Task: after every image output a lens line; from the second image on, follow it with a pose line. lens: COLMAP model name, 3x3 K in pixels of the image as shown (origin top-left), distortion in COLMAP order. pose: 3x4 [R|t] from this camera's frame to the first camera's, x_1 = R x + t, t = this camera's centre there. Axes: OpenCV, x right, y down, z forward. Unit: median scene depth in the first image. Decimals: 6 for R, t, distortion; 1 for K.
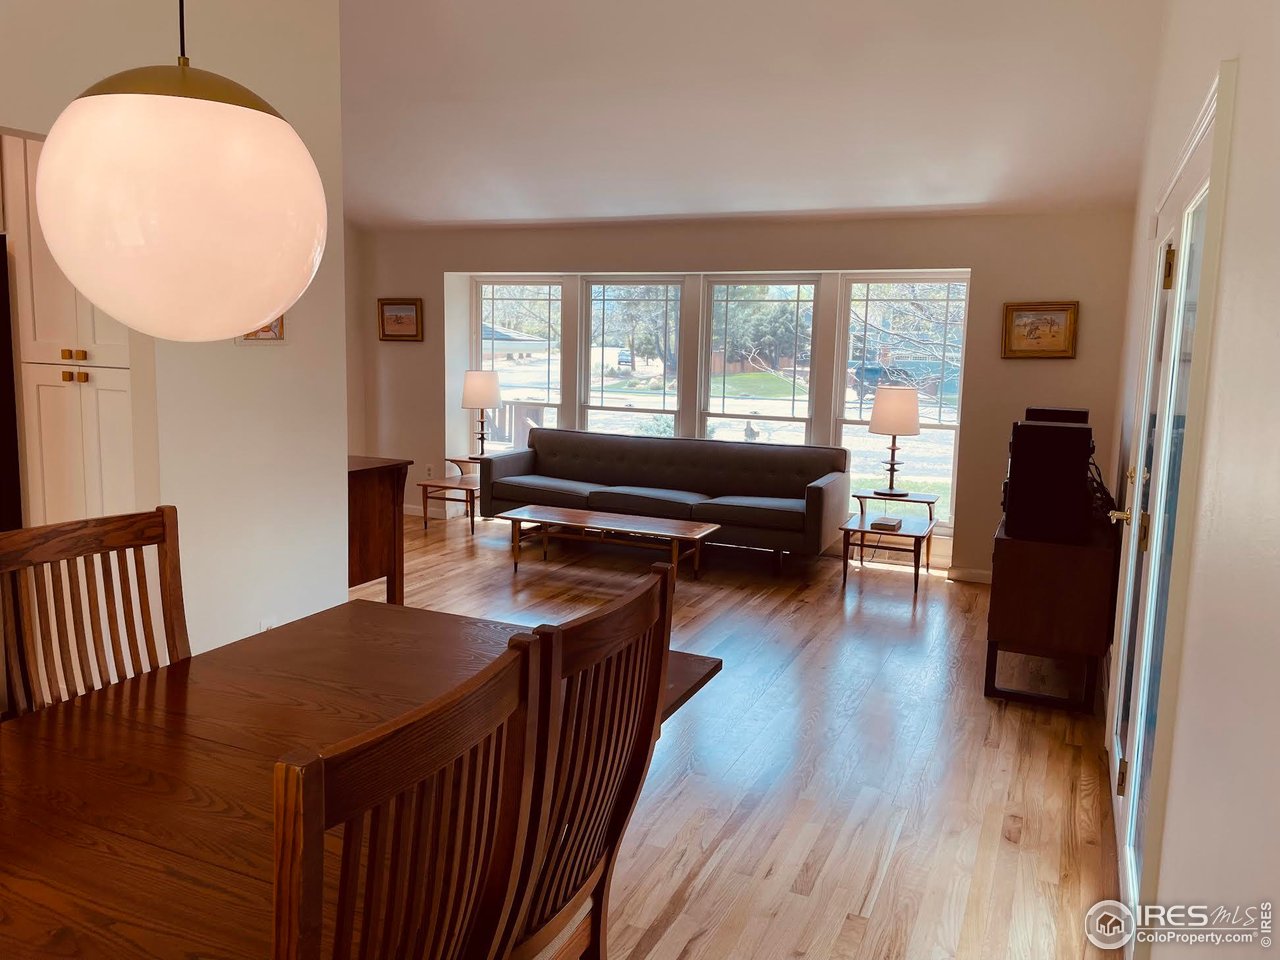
lens RADIAL K [[969.5, 0, 638.5], [0, 969.5, 478.2], [0, 0, 1]] dist [0.013465, -0.000391]
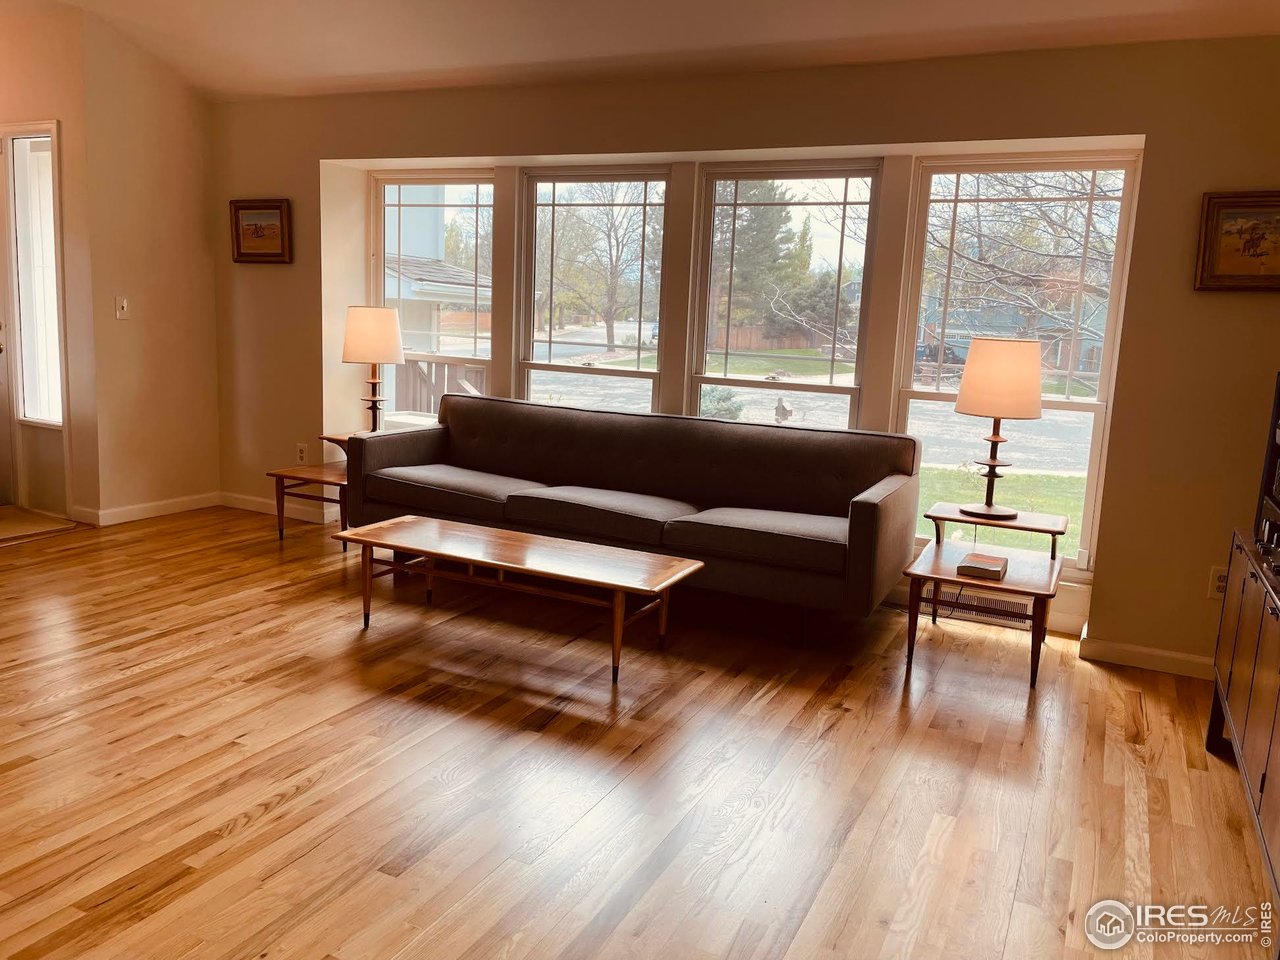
lens RADIAL K [[969.5, 0, 670.2], [0, 969.5, 468.4], [0, 0, 1]] dist [0.013465, -0.000391]
pose [[0.999656, 0.025827, -0.004616, 0.057552], [-0.025764, 0.999580, 0.013258, -0.014577], [0.004957, -0.013134, 0.999901, 0.360924]]
